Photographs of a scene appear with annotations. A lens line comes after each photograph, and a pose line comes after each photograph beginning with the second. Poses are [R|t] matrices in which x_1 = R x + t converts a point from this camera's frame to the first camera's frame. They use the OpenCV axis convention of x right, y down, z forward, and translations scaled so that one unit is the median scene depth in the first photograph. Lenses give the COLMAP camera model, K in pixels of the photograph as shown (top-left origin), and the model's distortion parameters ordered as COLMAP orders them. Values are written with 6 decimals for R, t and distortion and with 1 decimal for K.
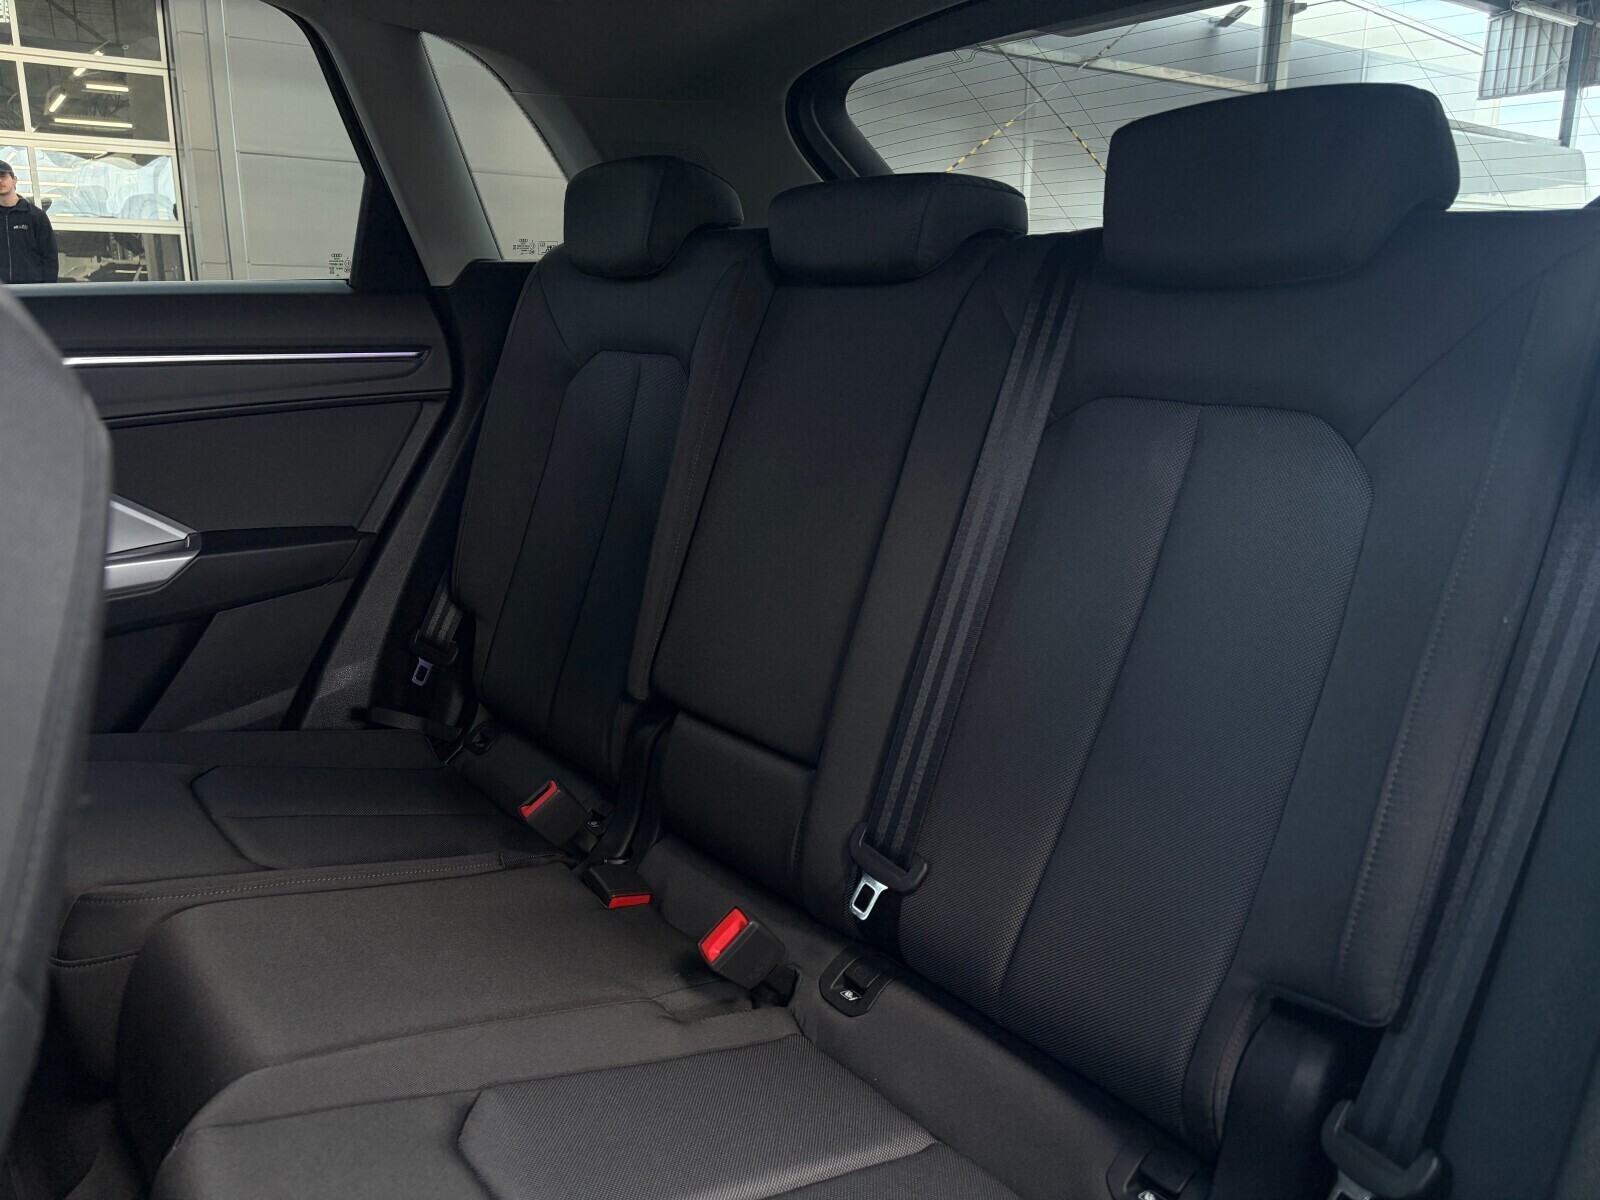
lens RADIAL K [[1210.6, 0, 792.9], [0, 1210.6, 581.9], [0, 0, 1]] dist [0.037433, -0.039135]
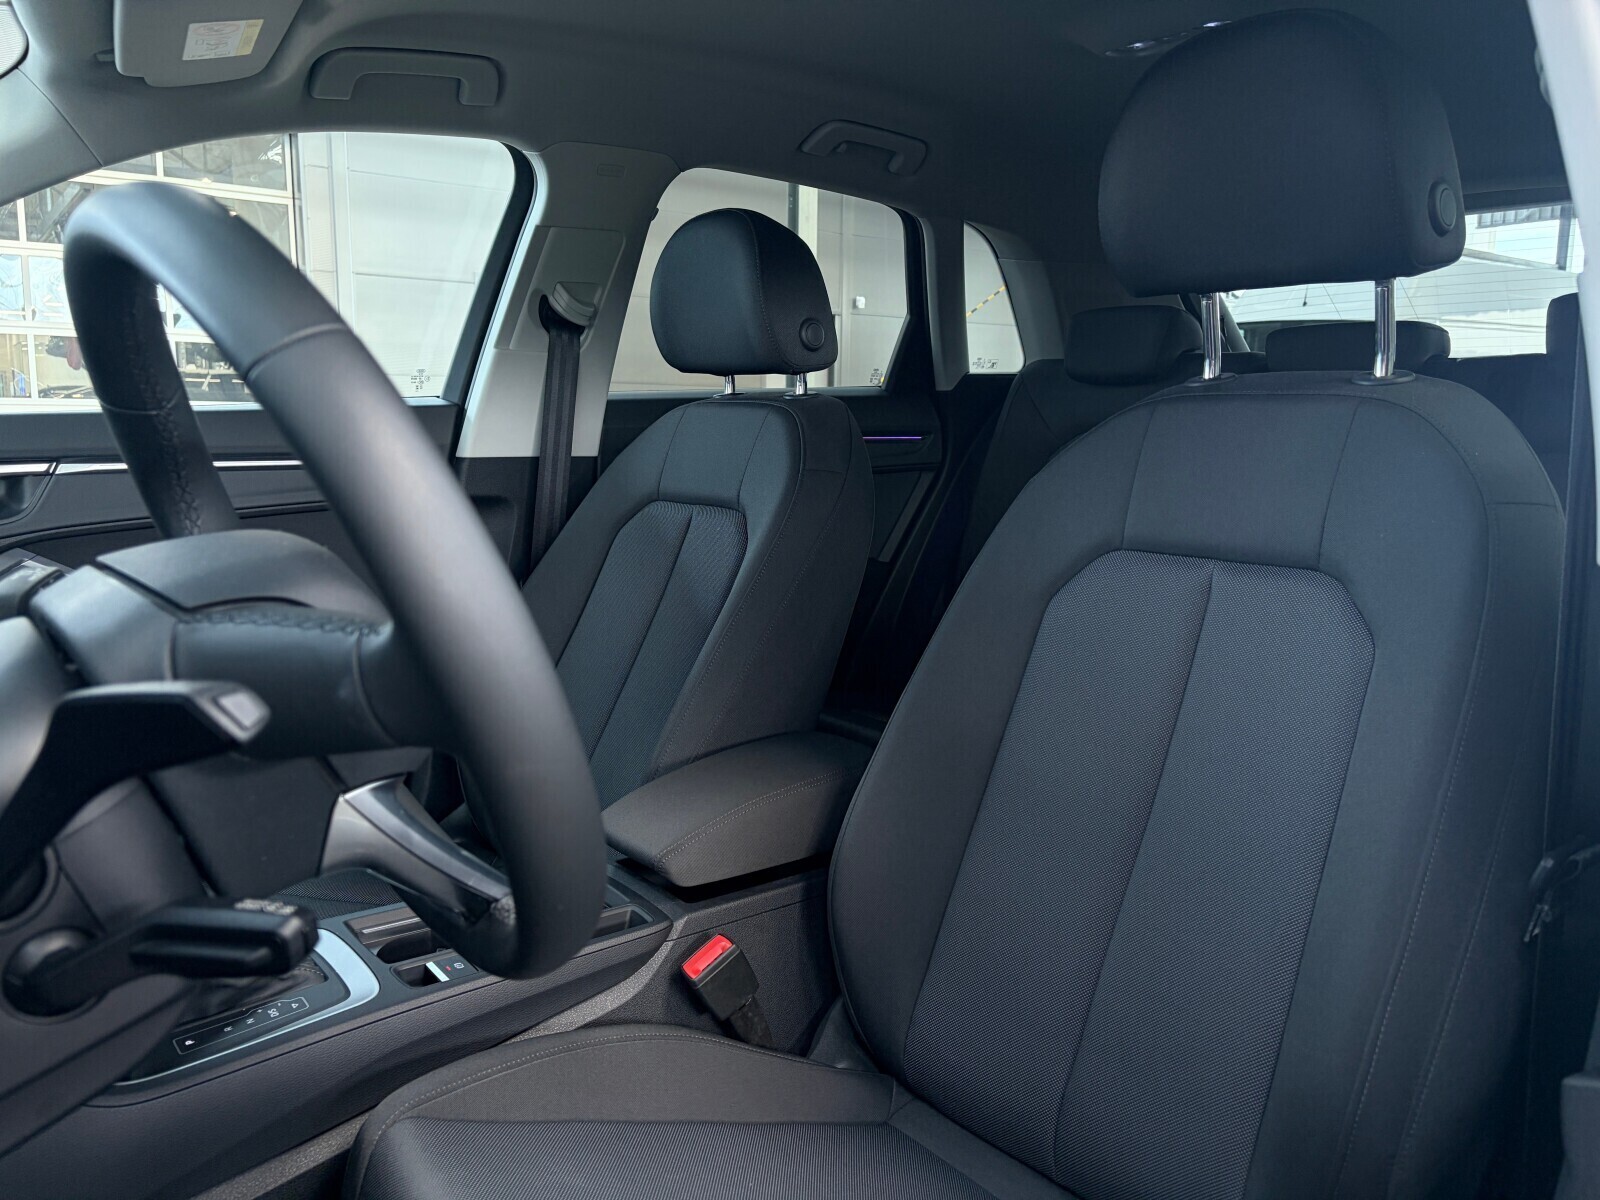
lens RADIAL K [[1210.6, 0, 791.0], [0, 1210.6, 607.0], [0, 0, 1]] dist [0.037433, -0.039135]
pose [[0.999933, 0.000420, 0.011532, -0.079406], [0.000353, 0.997756, -0.066959, 0.017728], [-0.011535, 0.066958, 0.997689, -0.067288]]
